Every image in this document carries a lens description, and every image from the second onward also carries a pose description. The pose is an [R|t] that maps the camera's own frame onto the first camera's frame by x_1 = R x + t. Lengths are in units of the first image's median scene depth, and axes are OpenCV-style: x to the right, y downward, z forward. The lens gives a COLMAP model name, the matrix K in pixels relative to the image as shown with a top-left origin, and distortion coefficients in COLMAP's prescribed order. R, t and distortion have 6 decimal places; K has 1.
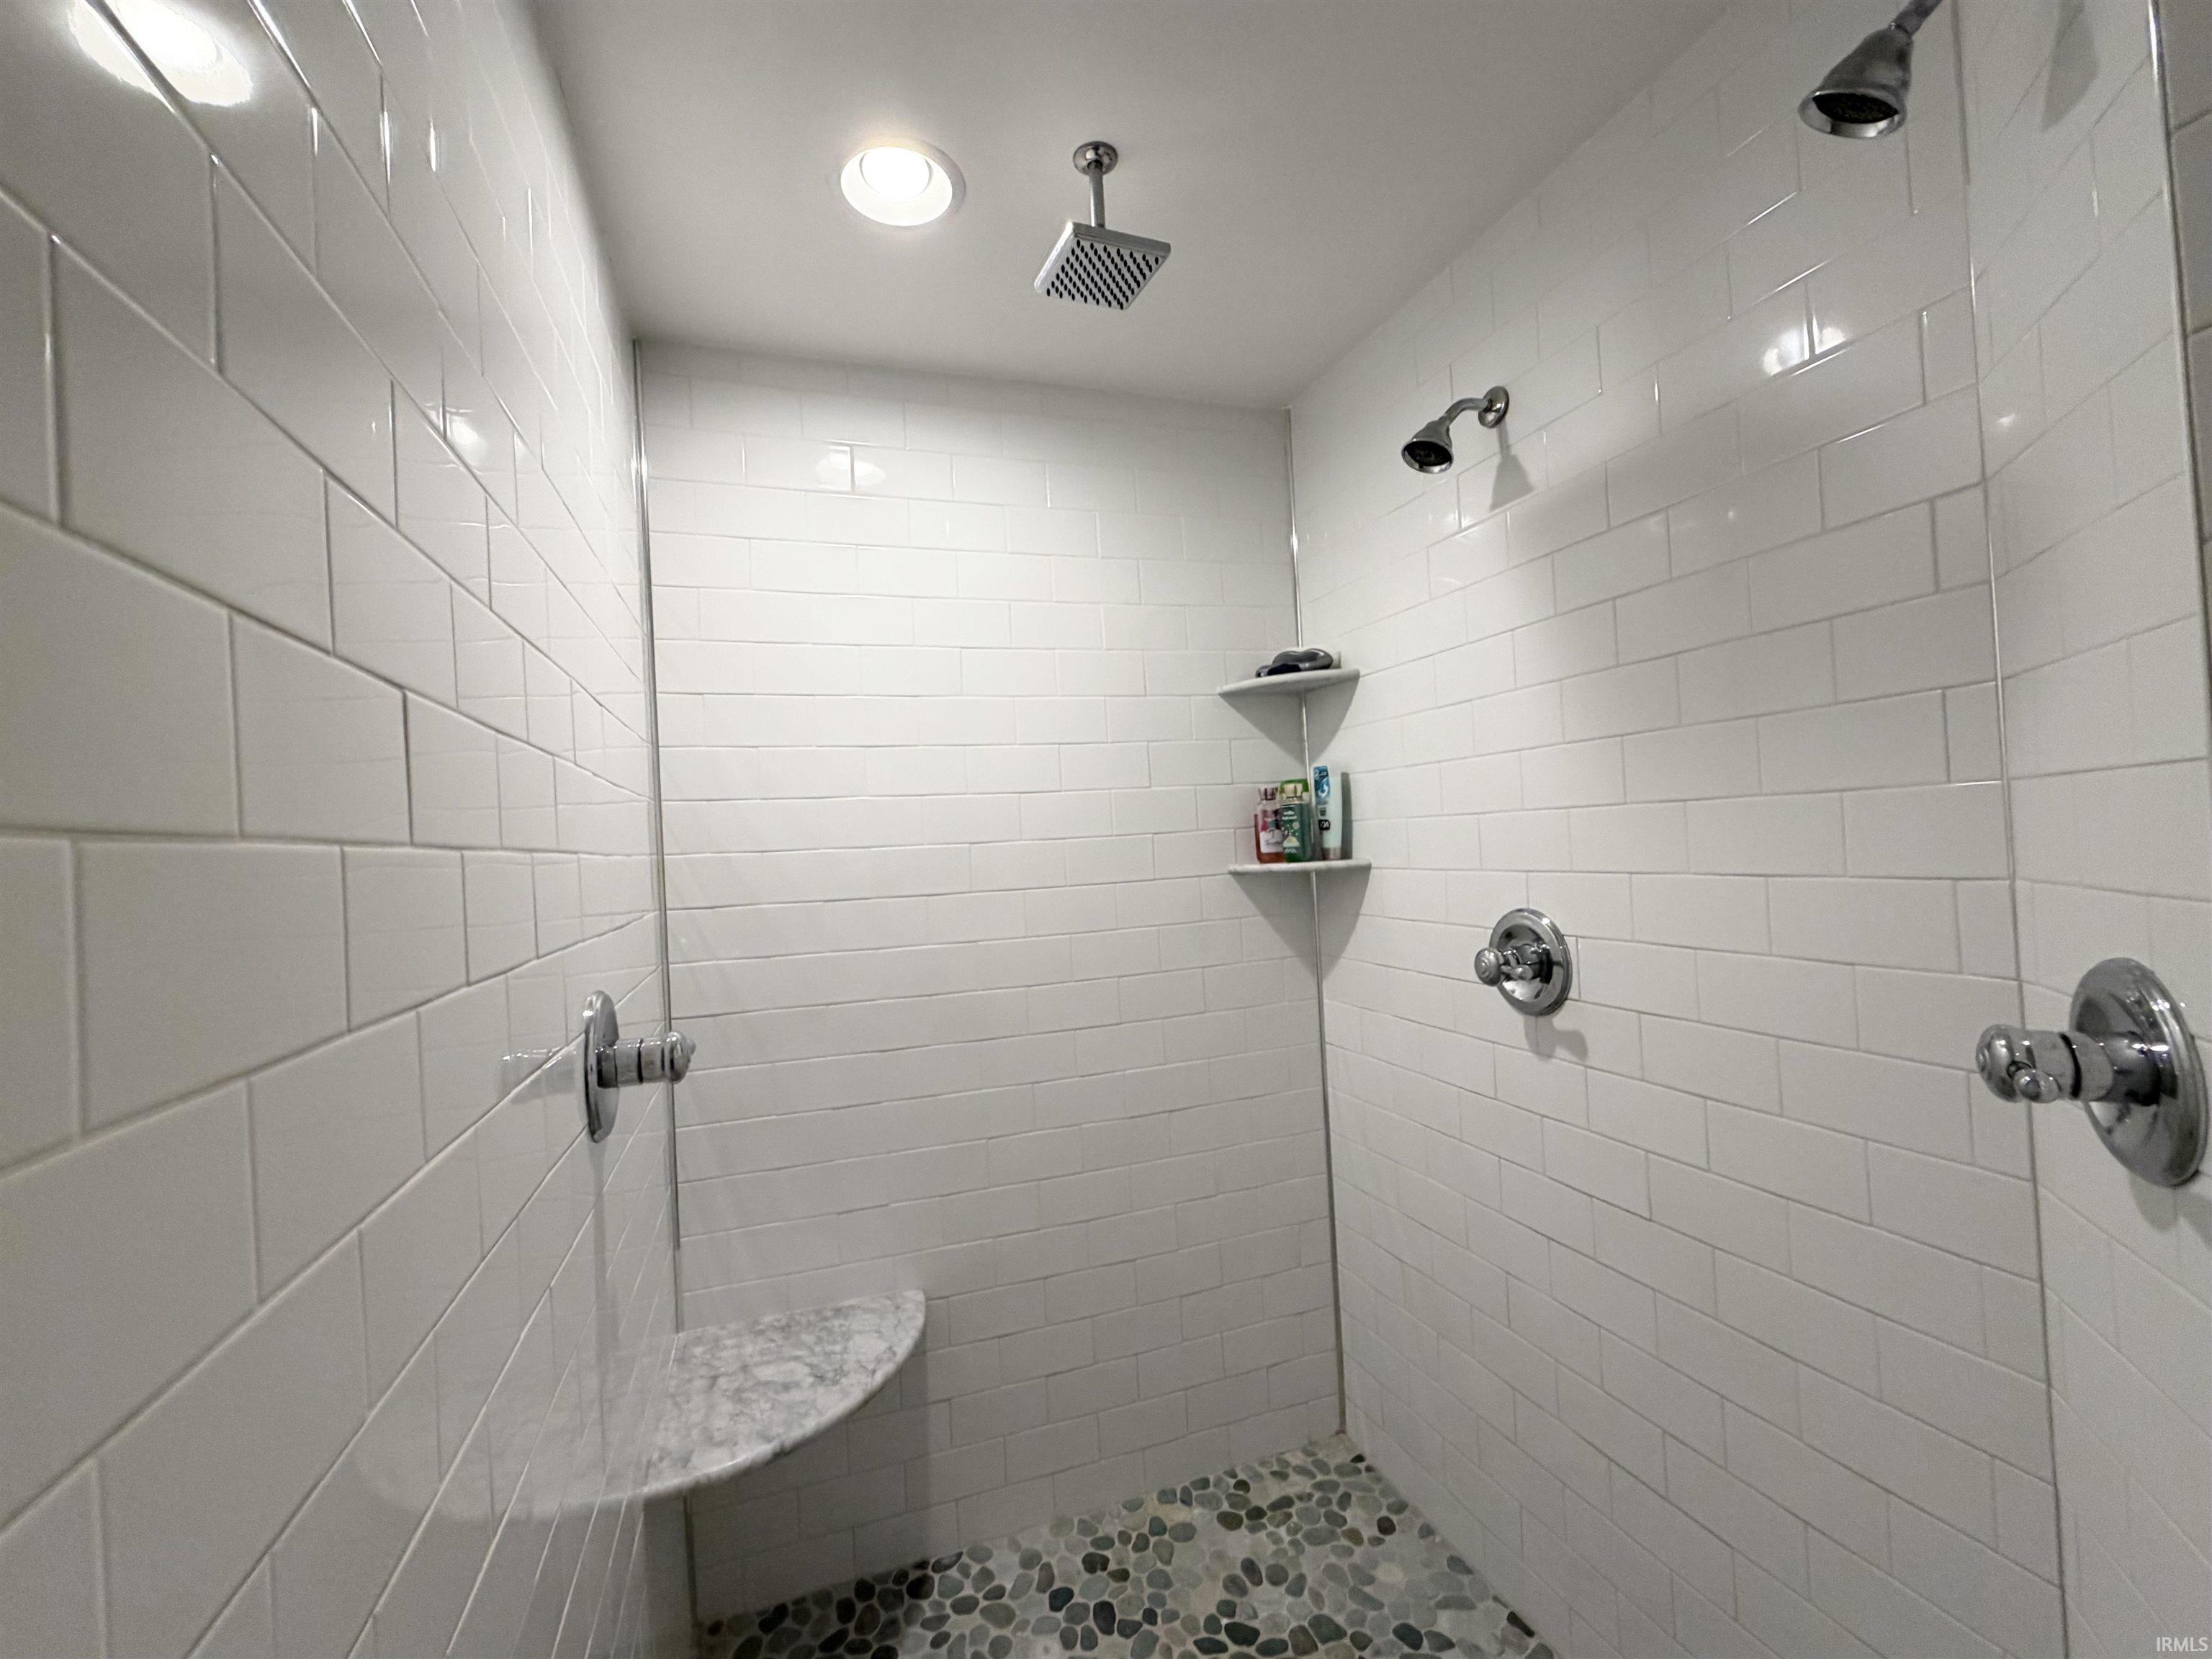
lens RADIAL K [[945.1, 0, 1106.0], [0, 945.1, 829.5], [0, 0, 1]] dist [0.002445, 0.000009]
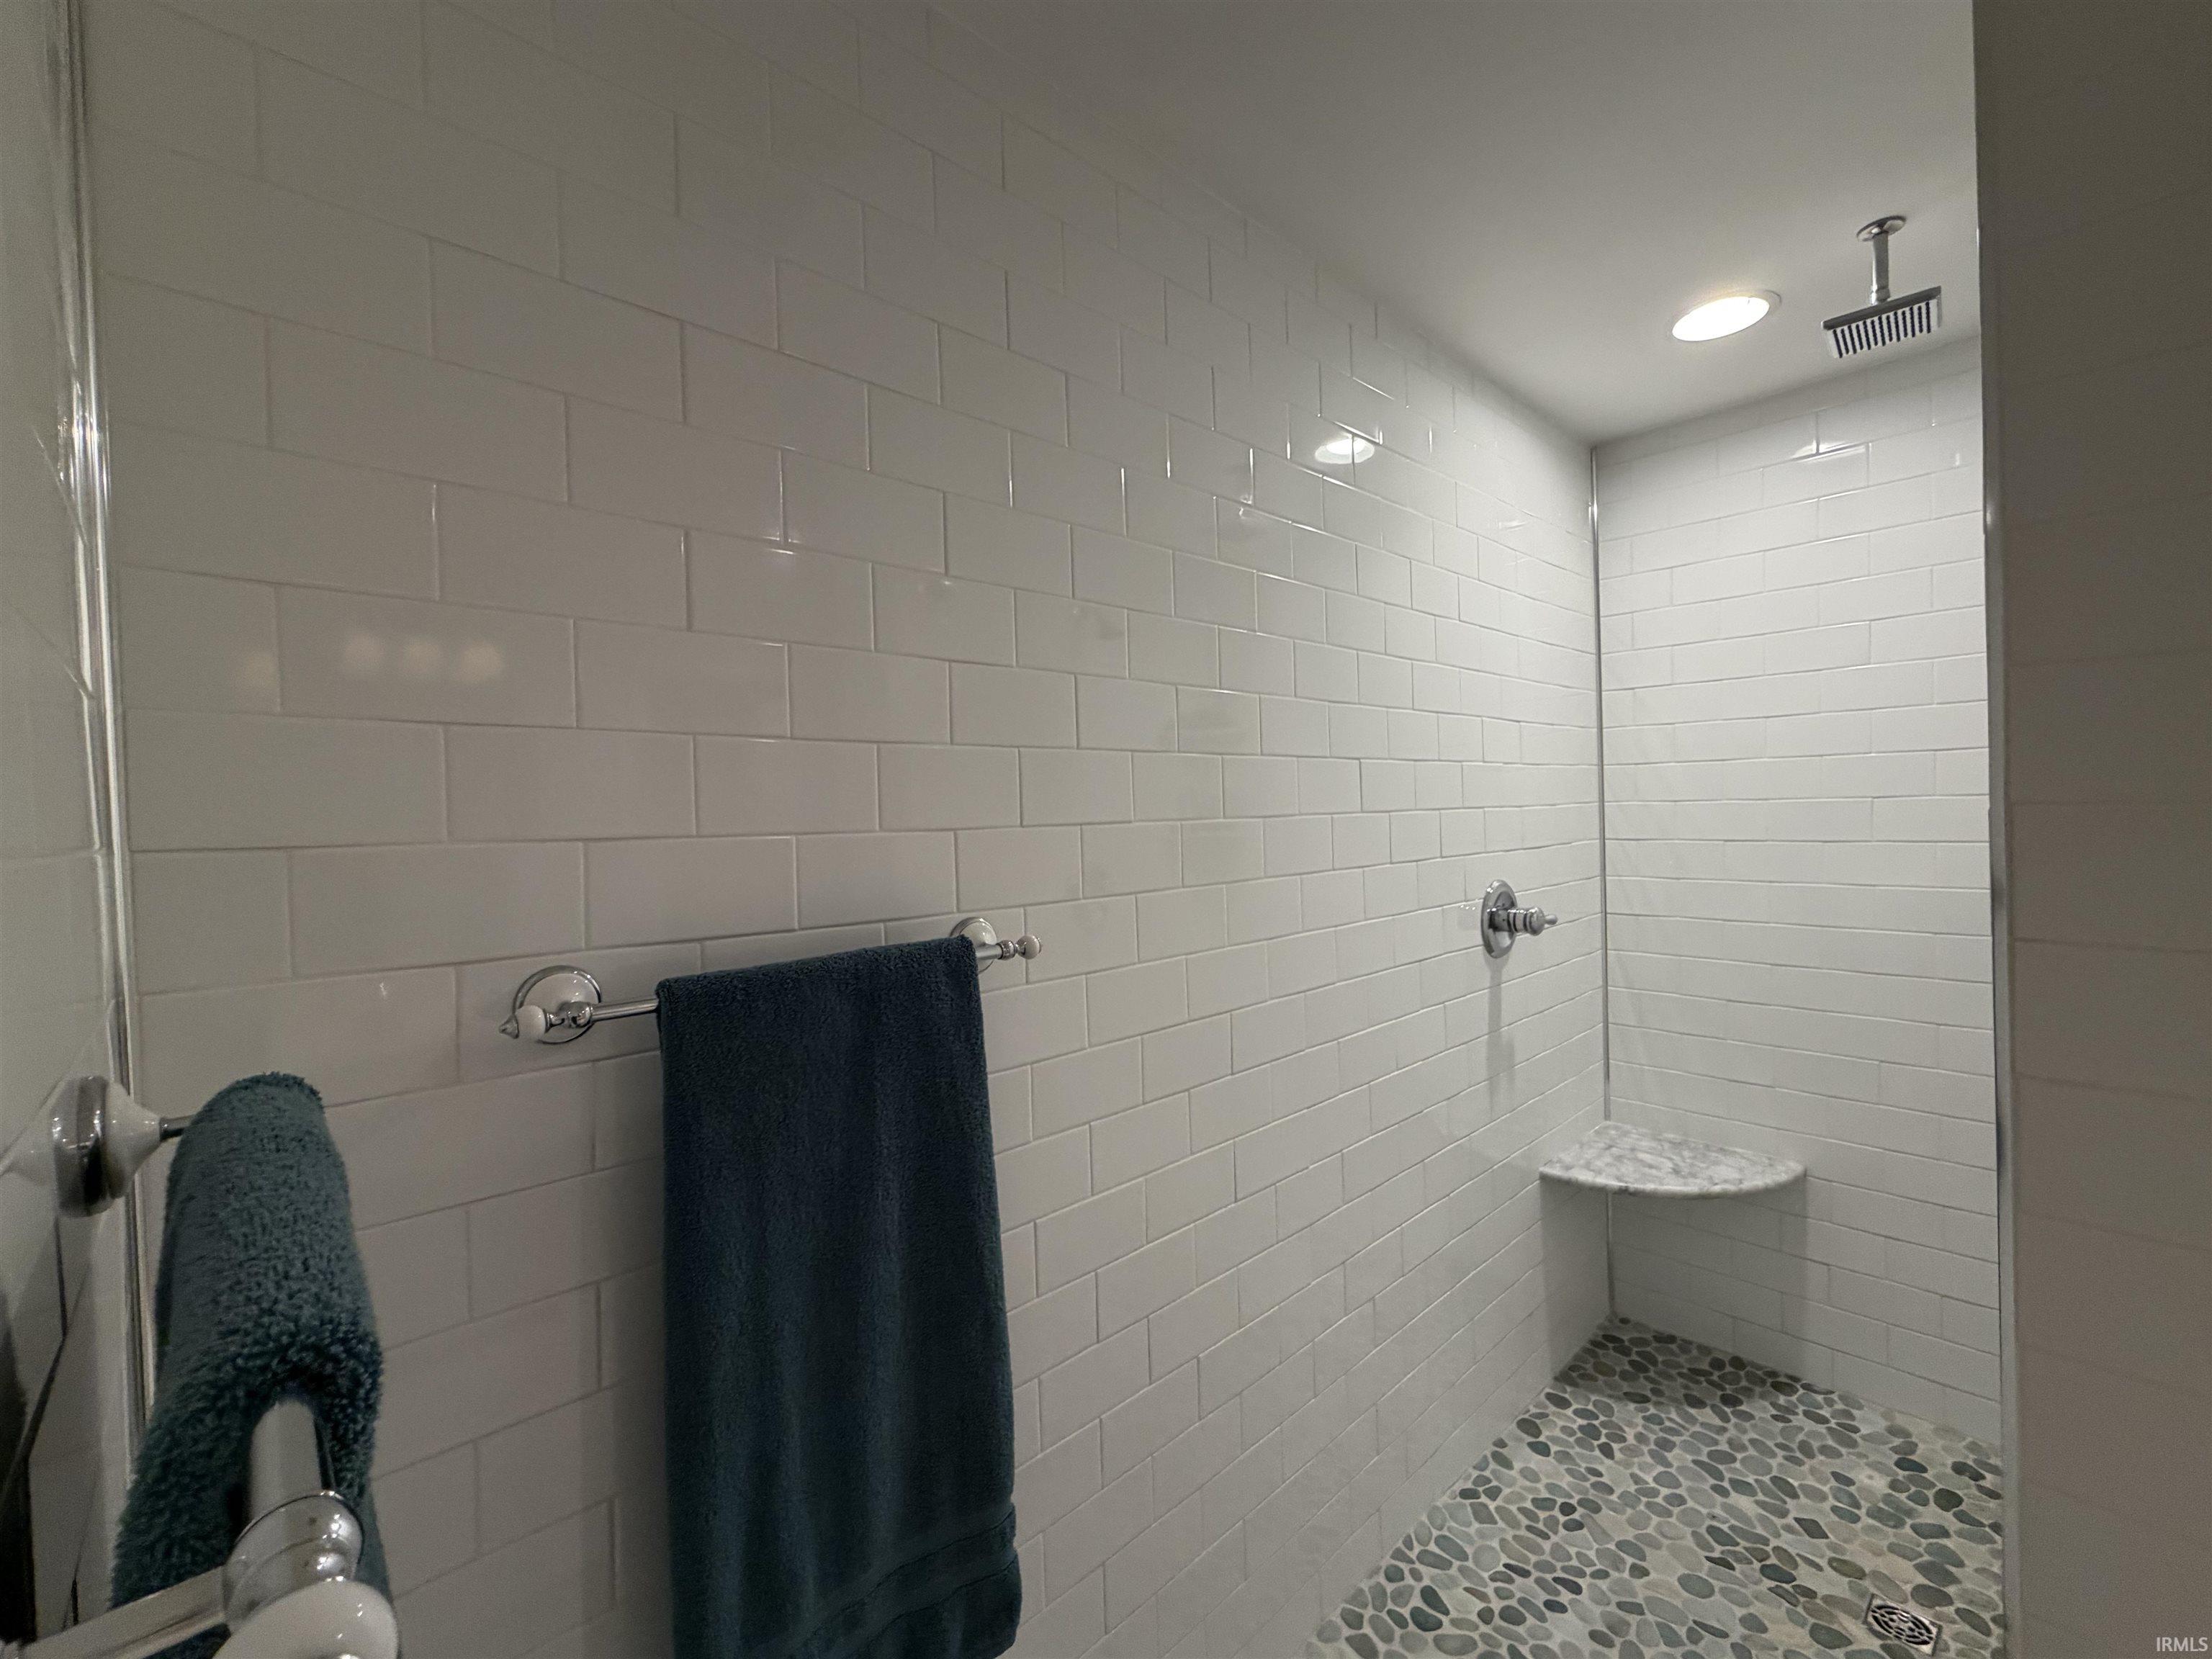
lens RADIAL K [[945.1, 0, 1106.0], [0, 945.1, 829.5], [0, 0, 1]] dist [0.002445, 0.000009]
pose [[0.408159, 0.052662, -0.911391, 0.583484], [0.019926, 0.997583, 0.066566, -0.047943], [0.912694, -0.045330, 0.406123, -0.326260]]
